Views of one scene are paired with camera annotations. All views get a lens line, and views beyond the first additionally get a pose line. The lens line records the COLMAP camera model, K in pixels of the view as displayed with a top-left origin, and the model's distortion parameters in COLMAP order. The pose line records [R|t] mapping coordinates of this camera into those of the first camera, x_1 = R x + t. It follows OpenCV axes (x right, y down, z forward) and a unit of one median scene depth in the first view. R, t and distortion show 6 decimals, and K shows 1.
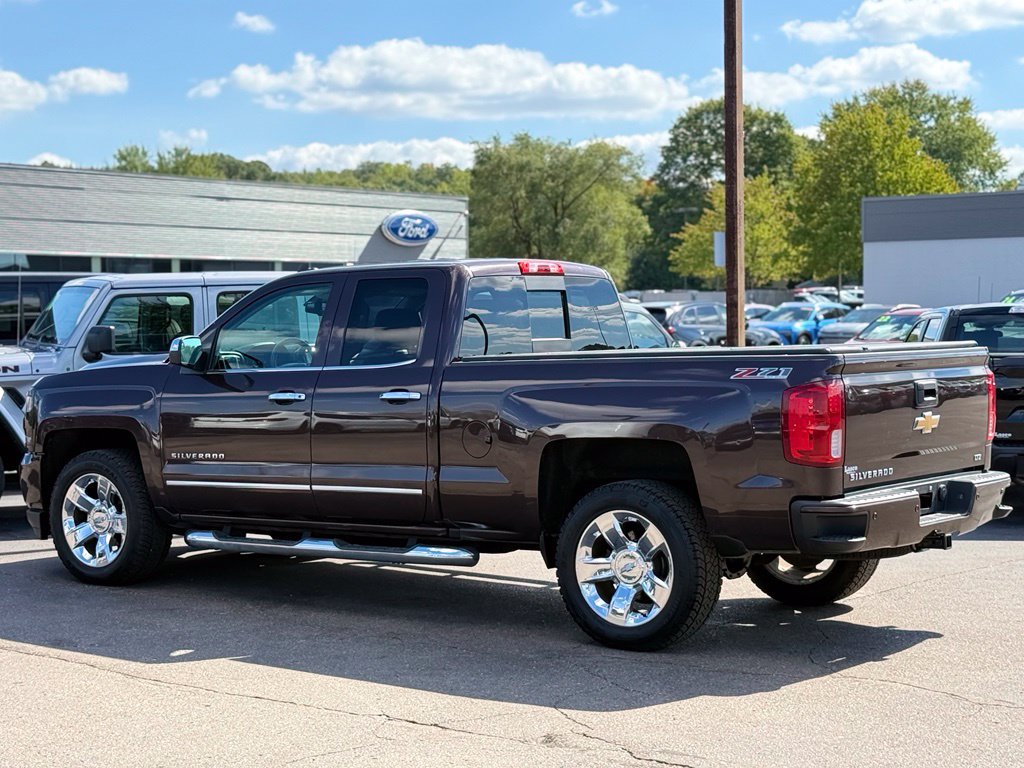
lens RADIAL K [[1929.4, 0, 515.7], [0, 1929.4, 383.0], [0, 0, 1]] dist [0.178096, -0.017435]
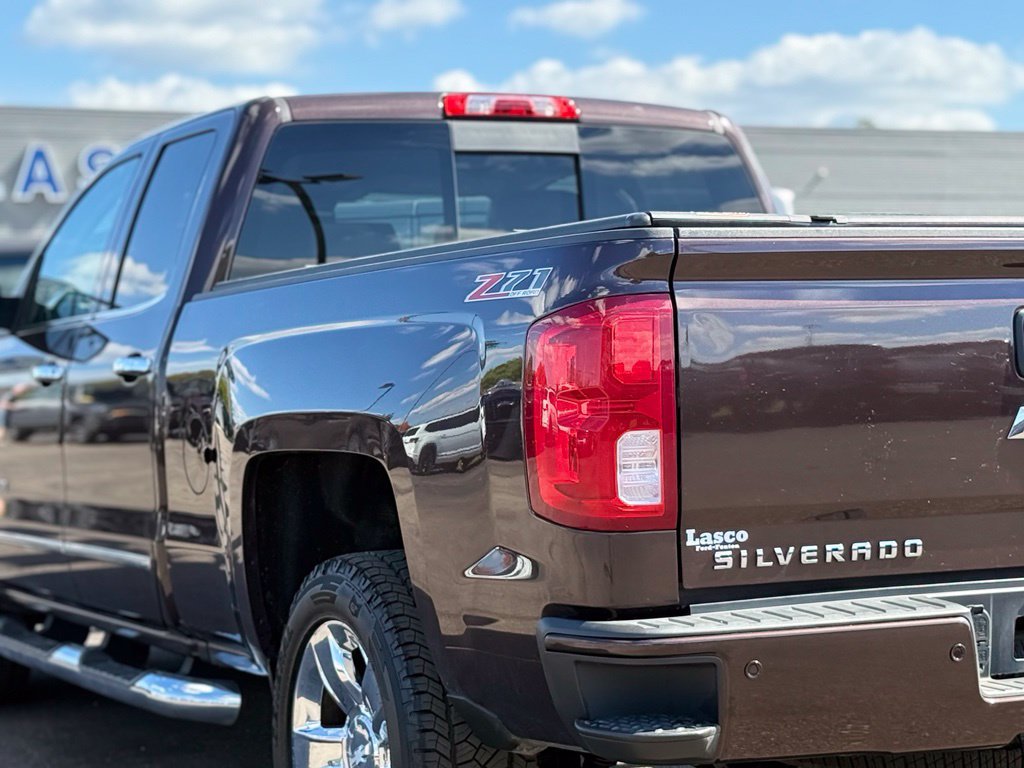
lens RADIAL K [[2383.3, 0, 513.7], [0, 2383.3, 383.3], [0, 0, 1]] dist [0.129236, 0.150562]
pose [[0.884158, -0.001078, -0.467186, 0.038889], [-0.006364, 0.999877, -0.014351, 0.002379], [0.467144, 0.015662, 0.884043, 0.063726]]
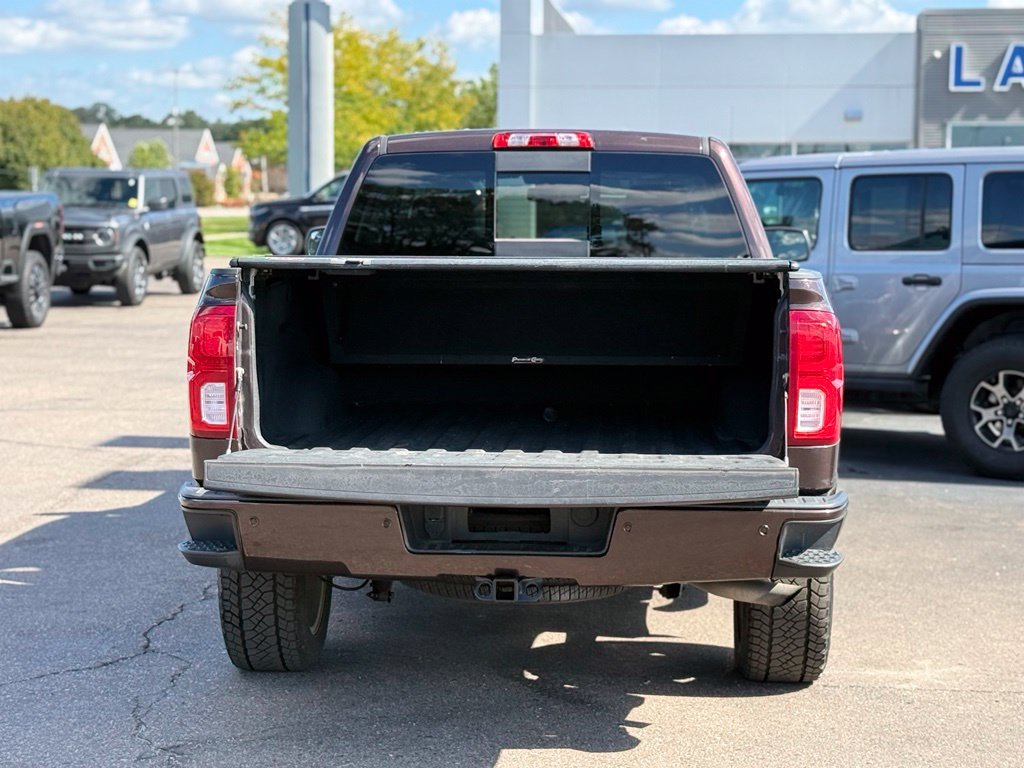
lens RADIAL K [[2079.0, 0, 513.2], [0, 2079.0, 385.8], [0, 0, 1]] dist [0.129008, 0.080064]
pose [[0.538741, 0.084543, -0.838219, 0.088643], [-0.040933, 0.996404, 0.074189, -0.003426], [0.841477, -0.005658, 0.540264, 0.076523]]
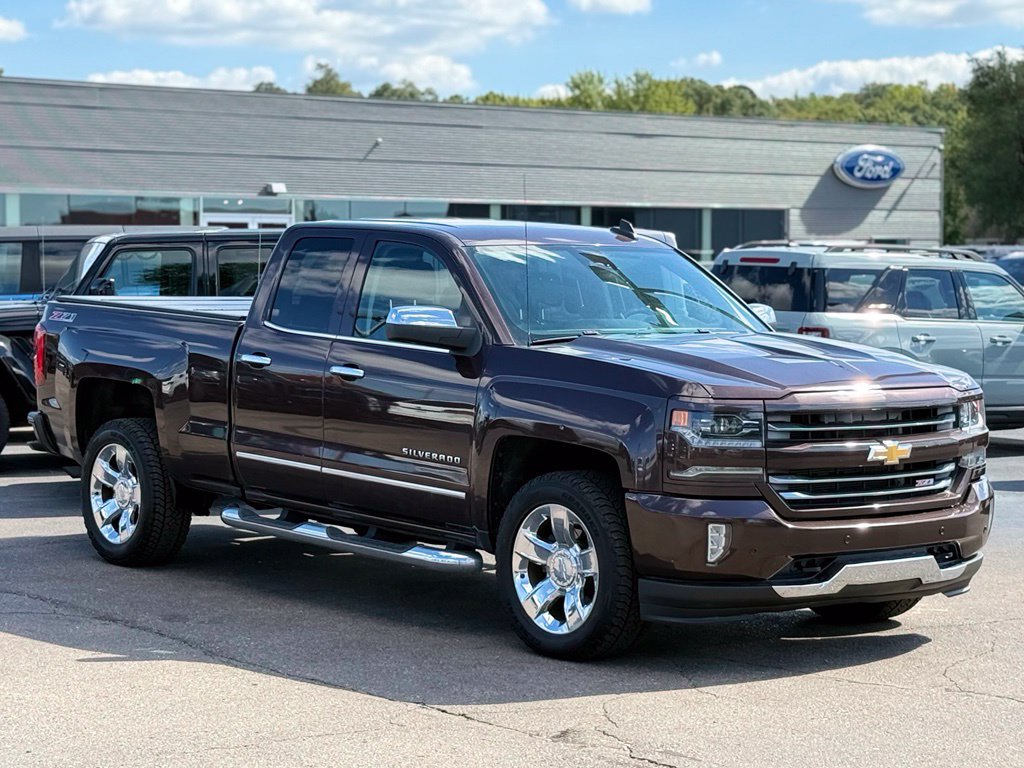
lens RADIAL K [[2326.8, 0, 509.7], [0, 2326.8, 383.0], [0, 0, 1]] dist [0.120983, 0.355478]
pose [[0.971897, 0.016356, -0.234837, 0.023511], [-0.013158, 0.999798, 0.015179, -0.000378], [0.235038, -0.011663, 0.971916, -0.009883]]
